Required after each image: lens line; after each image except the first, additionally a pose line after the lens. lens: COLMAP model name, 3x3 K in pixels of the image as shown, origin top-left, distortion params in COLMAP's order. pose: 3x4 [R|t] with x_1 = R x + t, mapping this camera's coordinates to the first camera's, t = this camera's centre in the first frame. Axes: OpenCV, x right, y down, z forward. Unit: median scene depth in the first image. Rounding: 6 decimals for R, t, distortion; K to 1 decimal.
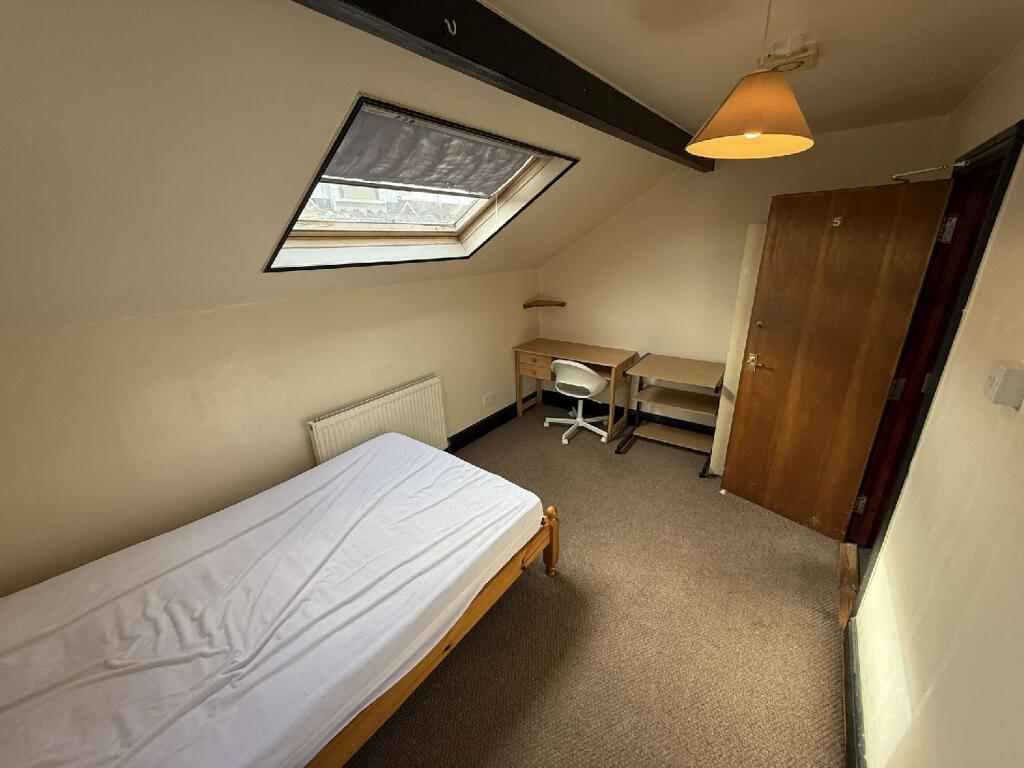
lens RADIAL K [[408.2, 0, 509.2], [0, 408.2, 383.0], [0, 0, 1]] dist [-0.001819, -0.000155]
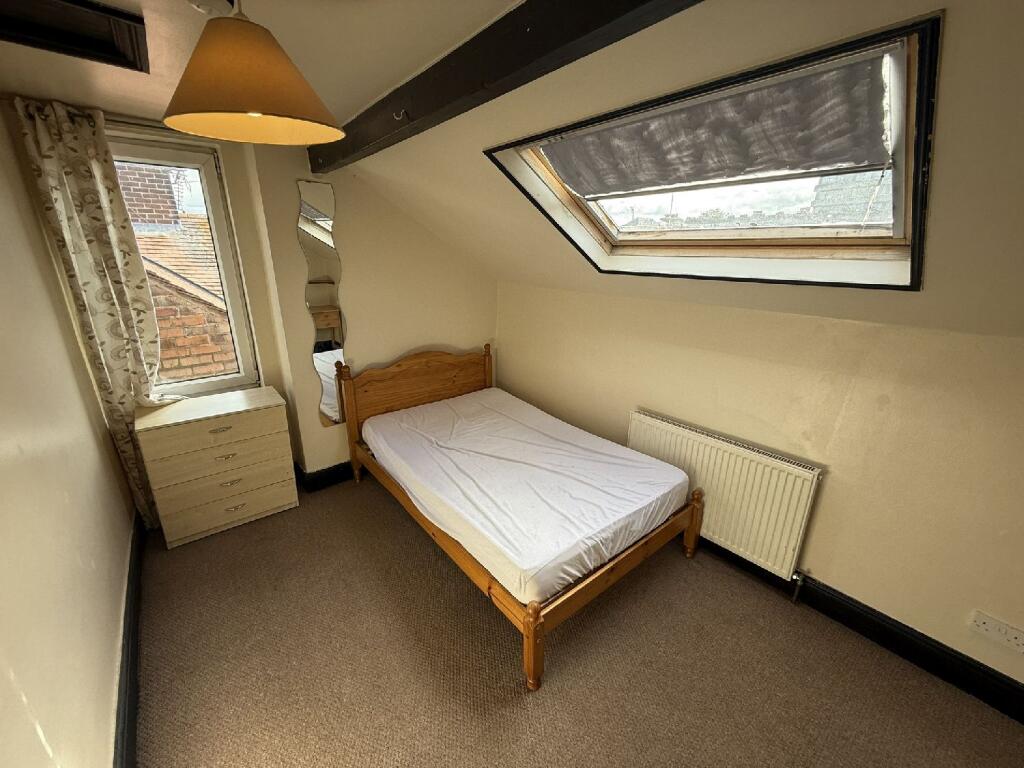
lens RADIAL K [[408.2, 0, 509.2], [0, 408.2, 383.0], [0, 0, 1]] dist [-0.001819, -0.000155]
pose [[-0.249226, 0.314467, -0.915968, 0.725050], [-0.320838, 0.865590, 0.384469, -0.347645], [0.913756, 0.389697, -0.114835, 0.944696]]
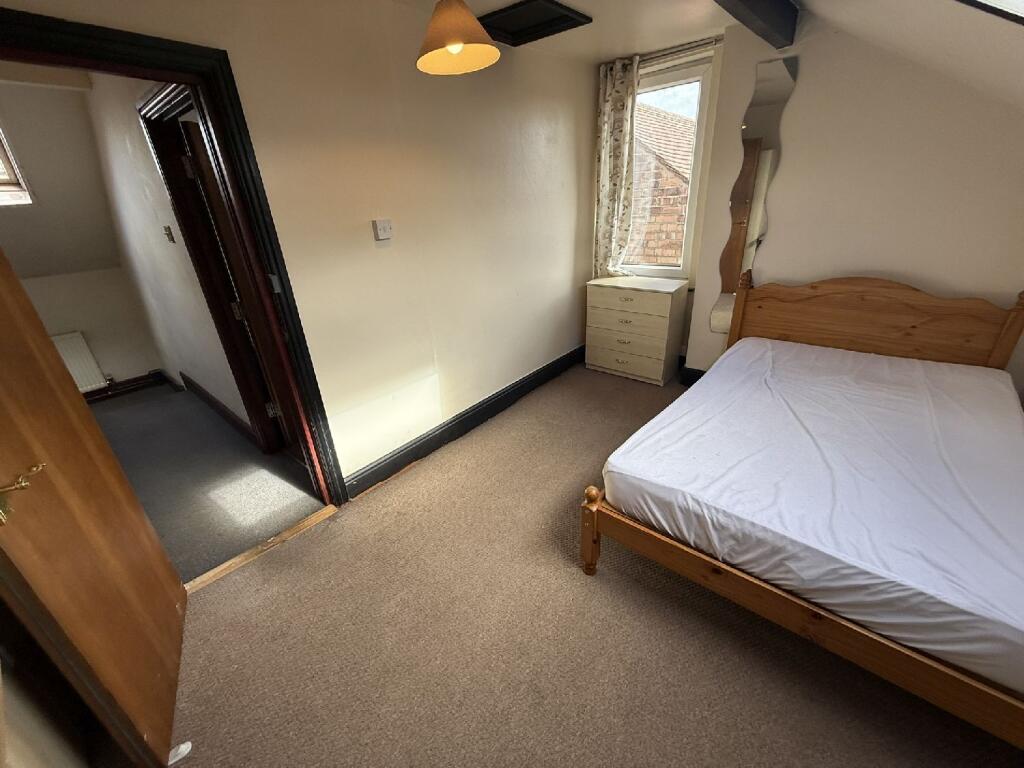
lens RADIAL K [[408.2, 0, 509.2], [0, 408.2, 383.0], [0, 0, 1]] dist [-0.001819, -0.000155]
pose [[-0.993988, 0.039274, 0.102201, 0.160621], [0.098446, 0.729101, 0.677288, -0.400608], [-0.047914, 0.683278, -0.728585, 1.551013]]
